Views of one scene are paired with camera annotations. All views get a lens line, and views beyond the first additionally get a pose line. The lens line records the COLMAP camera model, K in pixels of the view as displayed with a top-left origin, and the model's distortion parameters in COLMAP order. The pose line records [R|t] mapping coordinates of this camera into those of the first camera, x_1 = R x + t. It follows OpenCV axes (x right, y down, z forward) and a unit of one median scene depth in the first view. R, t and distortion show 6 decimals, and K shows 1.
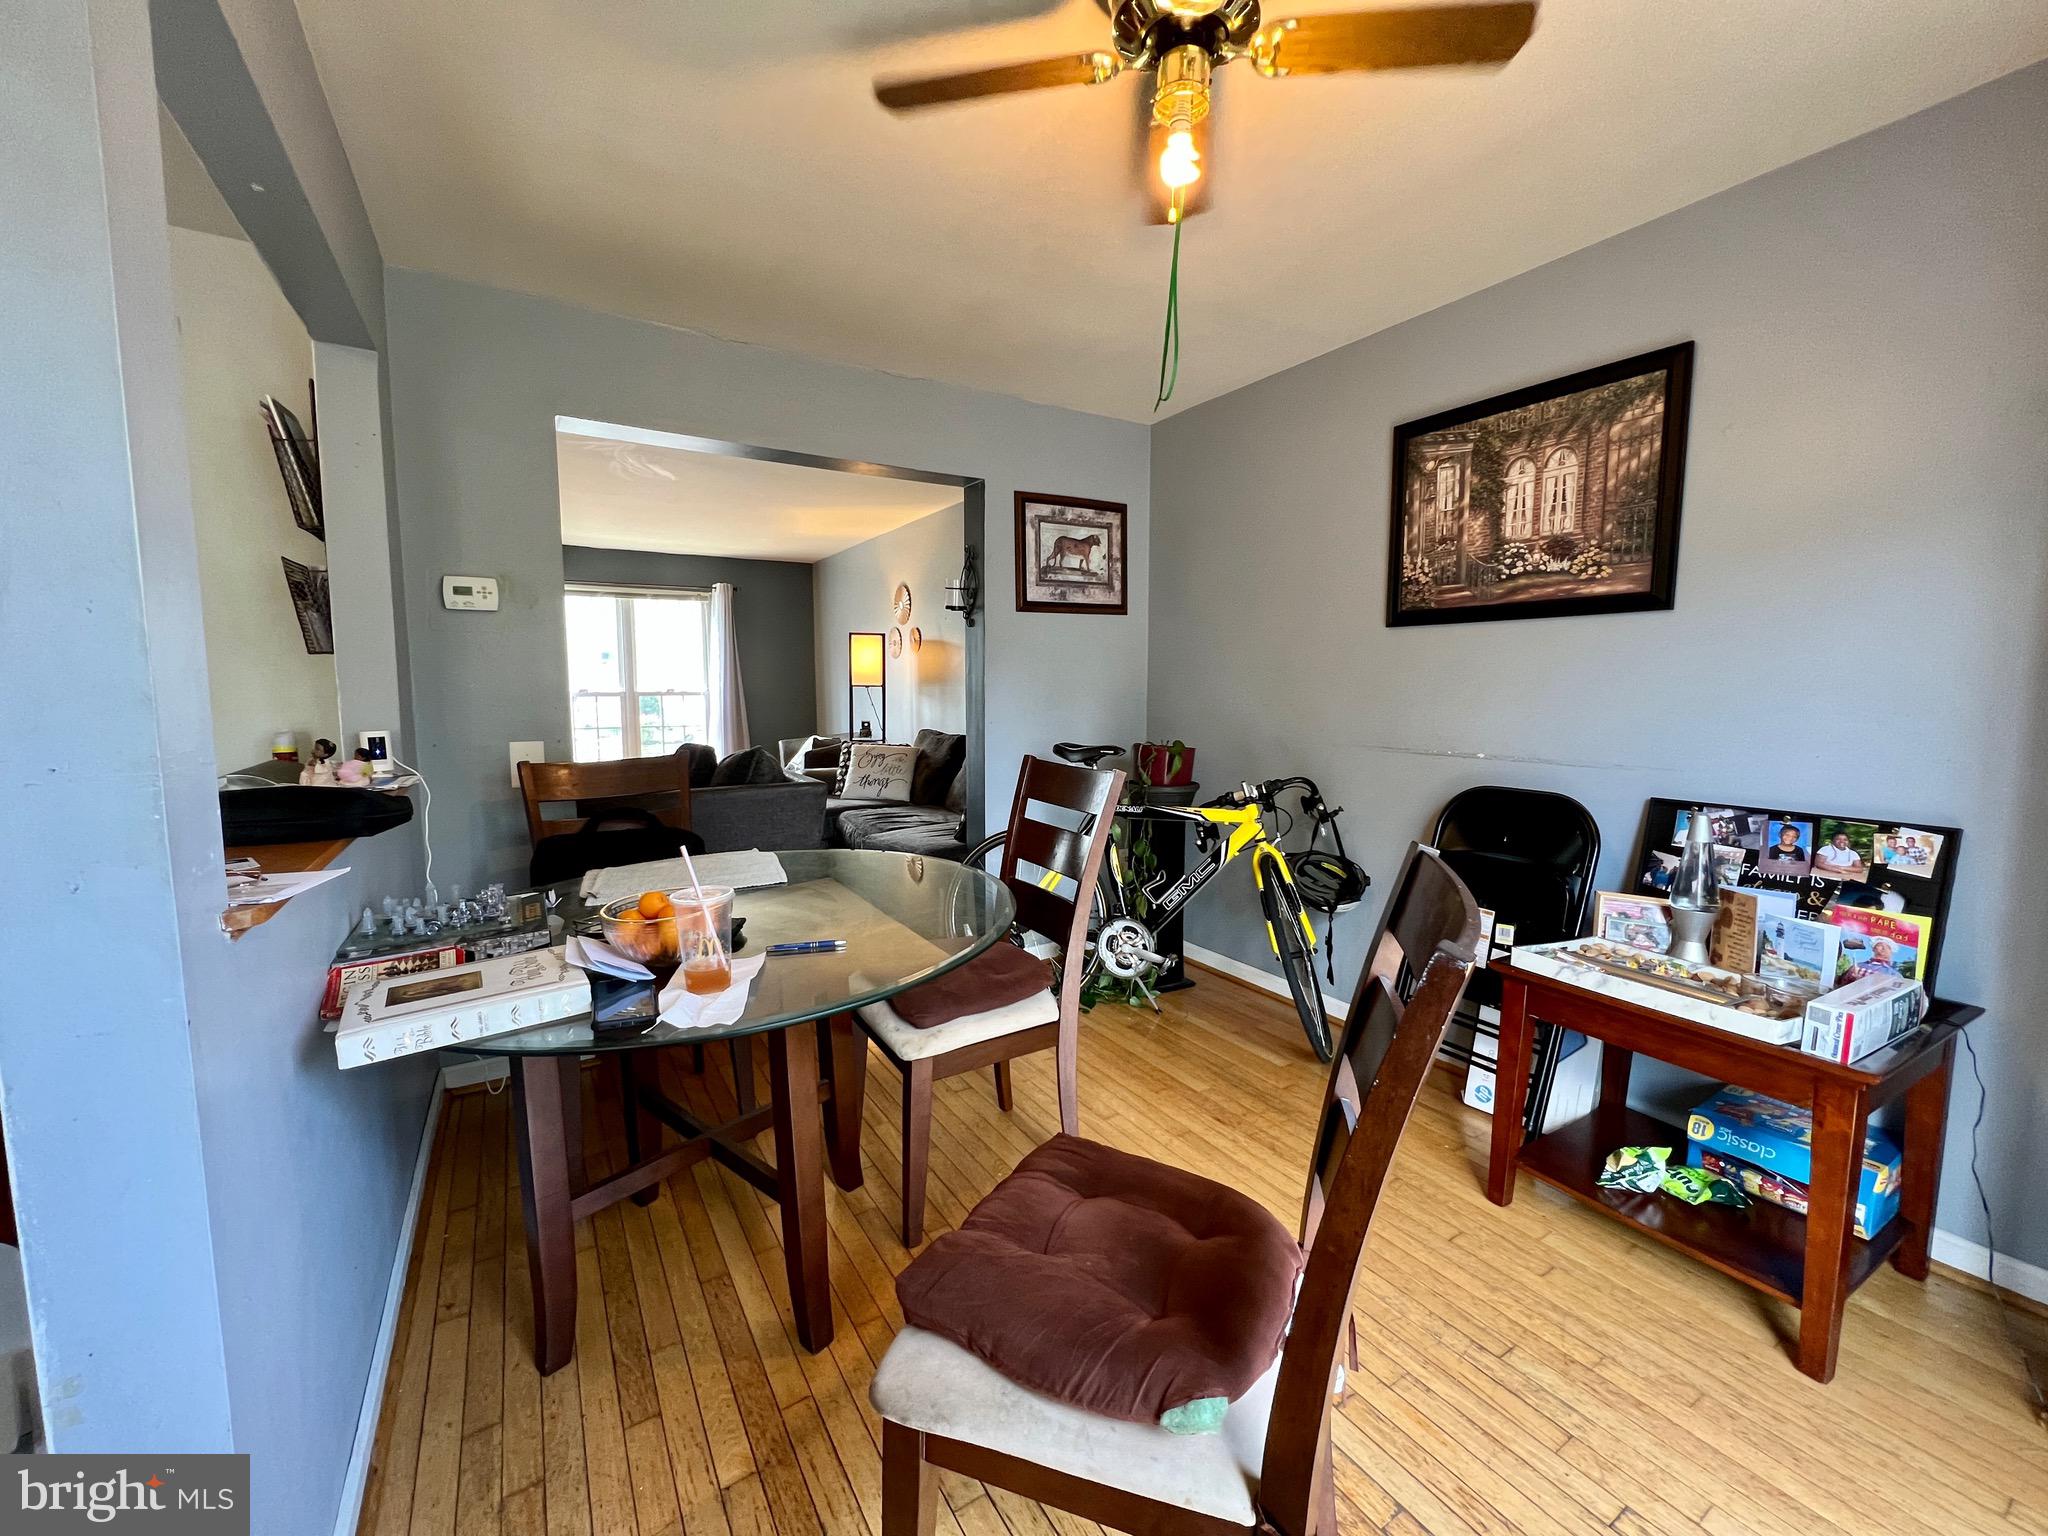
lens RADIAL K [[819.1, 0, 1019.3], [0, 819.1, 767.4], [0, 0, 1]] dist [-0.005951, 0.000541]
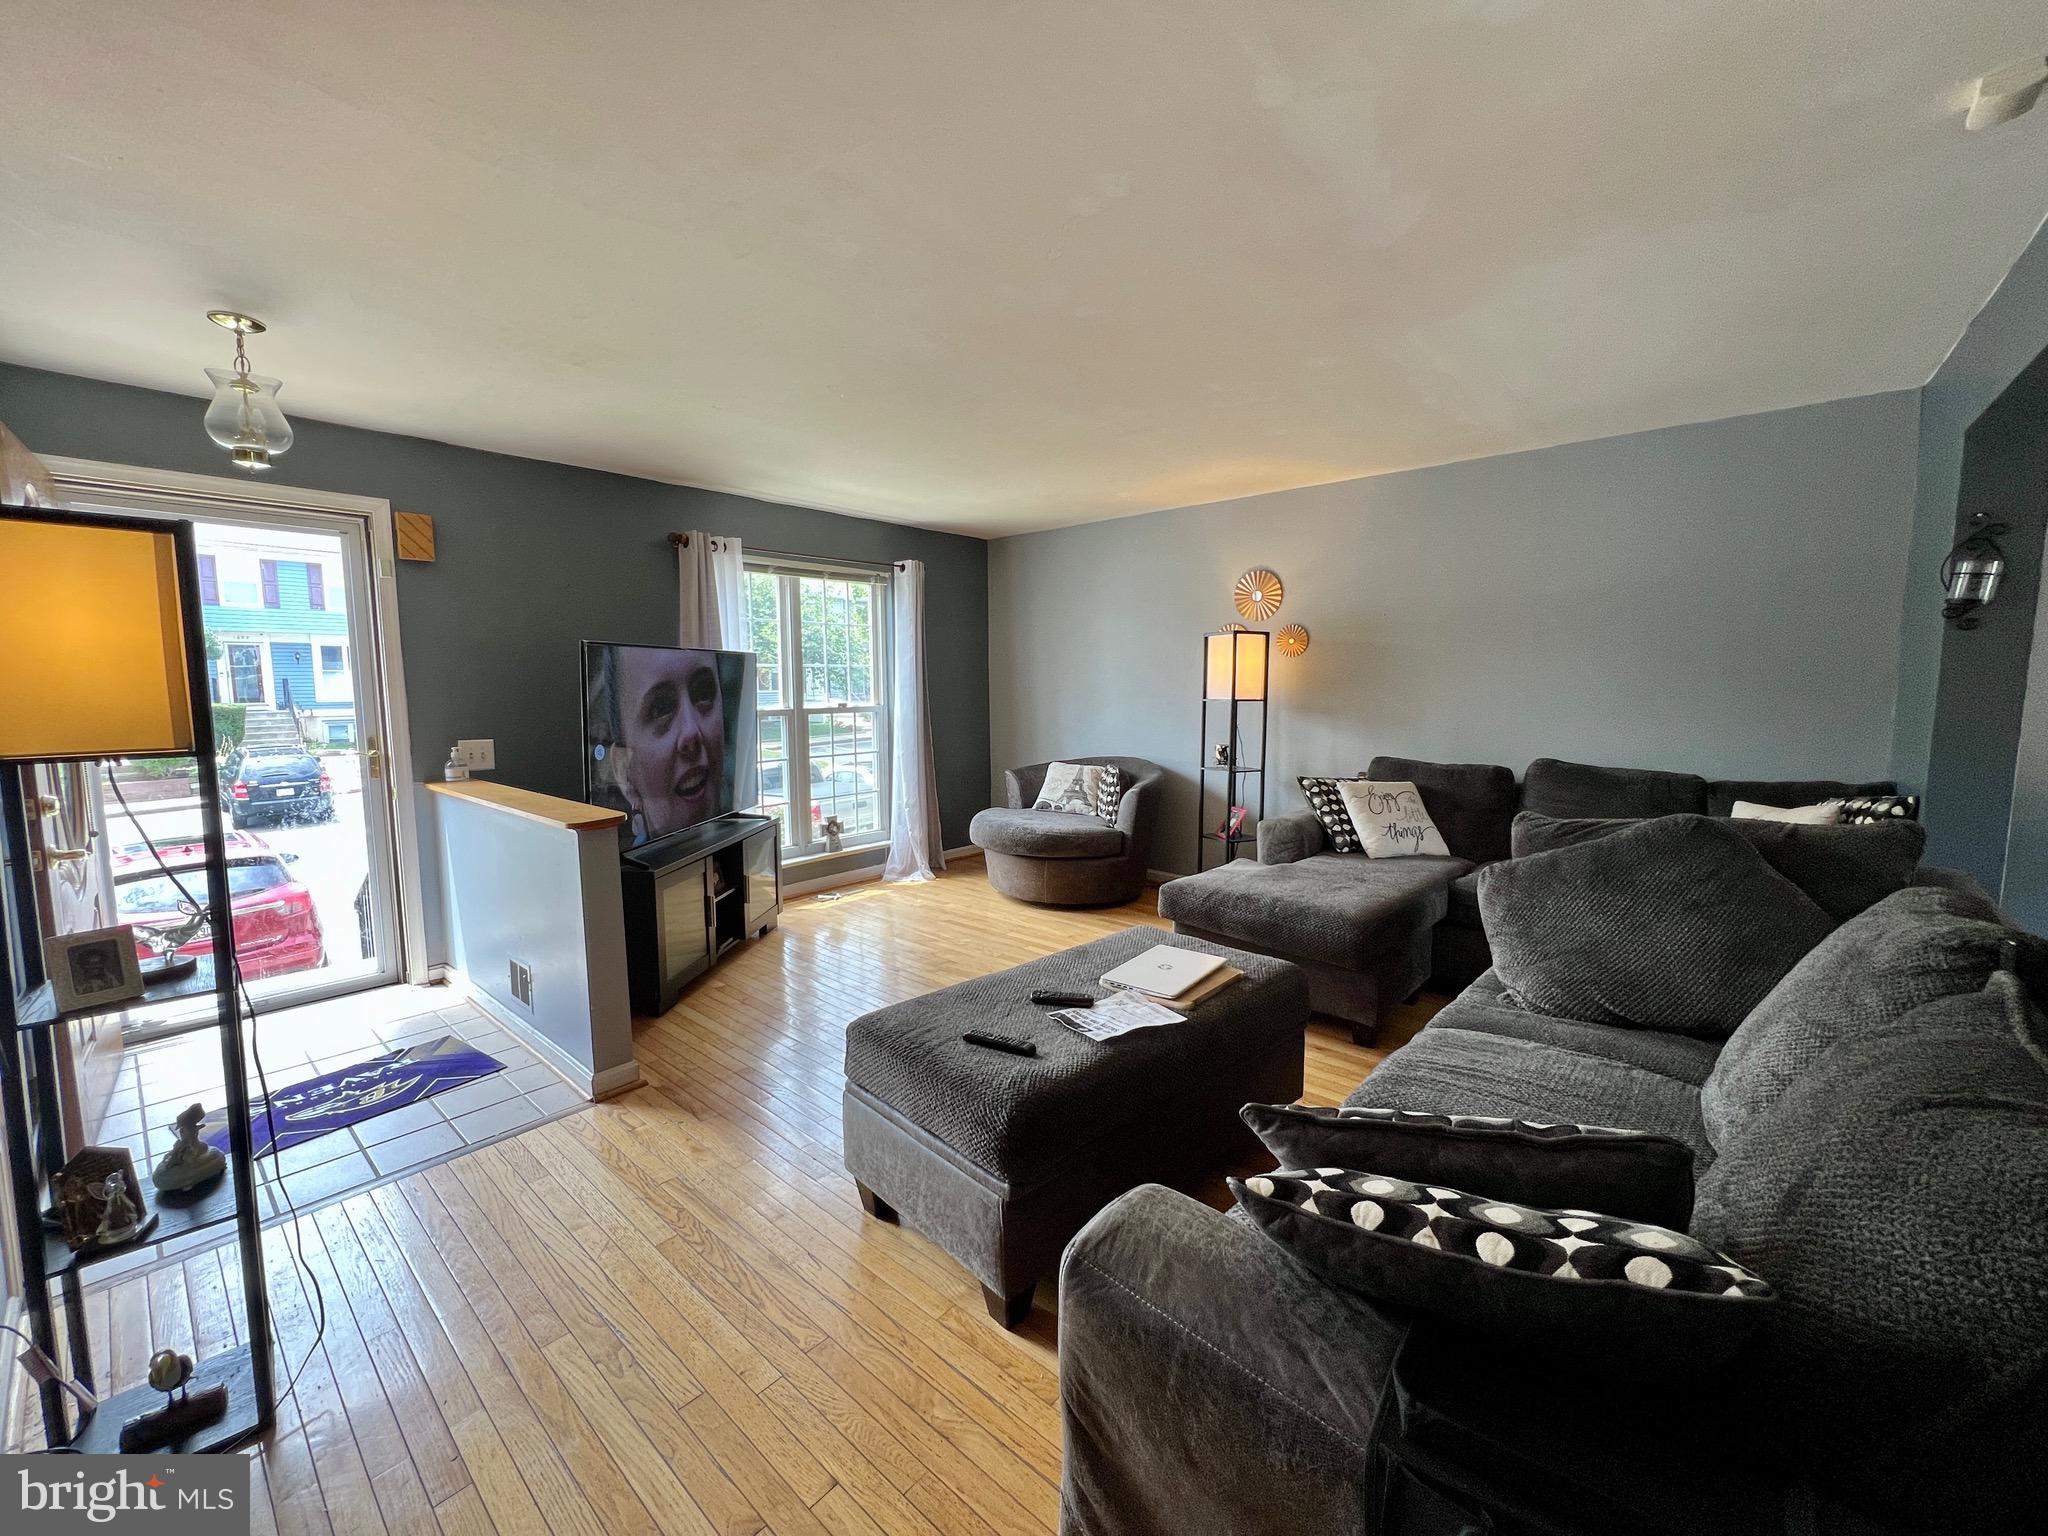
lens RADIAL K [[819.1, 0, 1016.9], [0, 819.1, 765.6], [0, 0, 1]] dist [-0.005951, 0.000541]
pose [[0.956043, -0.035160, 0.291111, -1.460723], [0.034854, 0.999373, 0.006241, -0.118521], [-0.291148, 0.004180, 0.956669, 0.776360]]
